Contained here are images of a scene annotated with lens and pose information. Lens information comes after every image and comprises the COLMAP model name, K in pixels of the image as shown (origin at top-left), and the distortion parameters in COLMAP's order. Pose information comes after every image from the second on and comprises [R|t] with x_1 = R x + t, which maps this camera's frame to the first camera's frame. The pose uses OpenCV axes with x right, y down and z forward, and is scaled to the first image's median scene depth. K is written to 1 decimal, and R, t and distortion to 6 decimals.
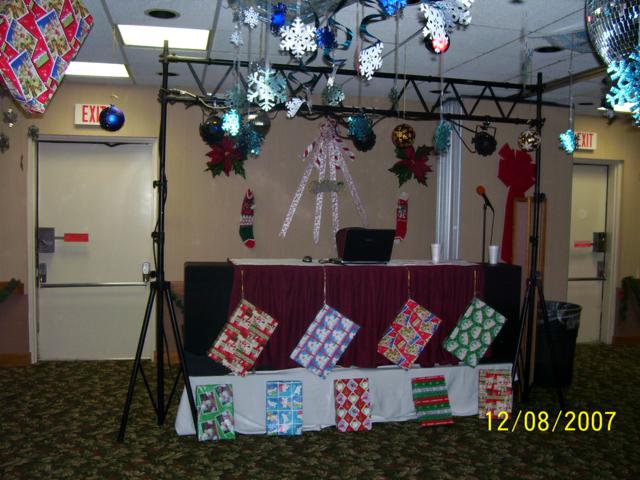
lens RADIAL K [[644.0, 0, 332.7], [0, 644.0, 239.1], [0, 0, 1]] dist [-0.187241, 0.176219]
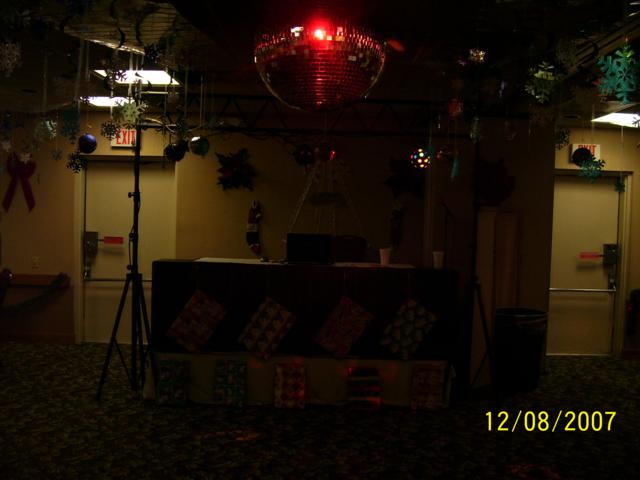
lens RADIAL K [[644.0, 0, 332.7], [0, 644.0, 239.1], [0, 0, 1]] dist [-0.187241, 0.176219]
pose [[0.974462, 0.013265, -0.224162, 0.349240], [-0.018698, 0.999580, -0.022134, 0.018360], [0.223774, 0.025760, 0.974301, -0.108846]]
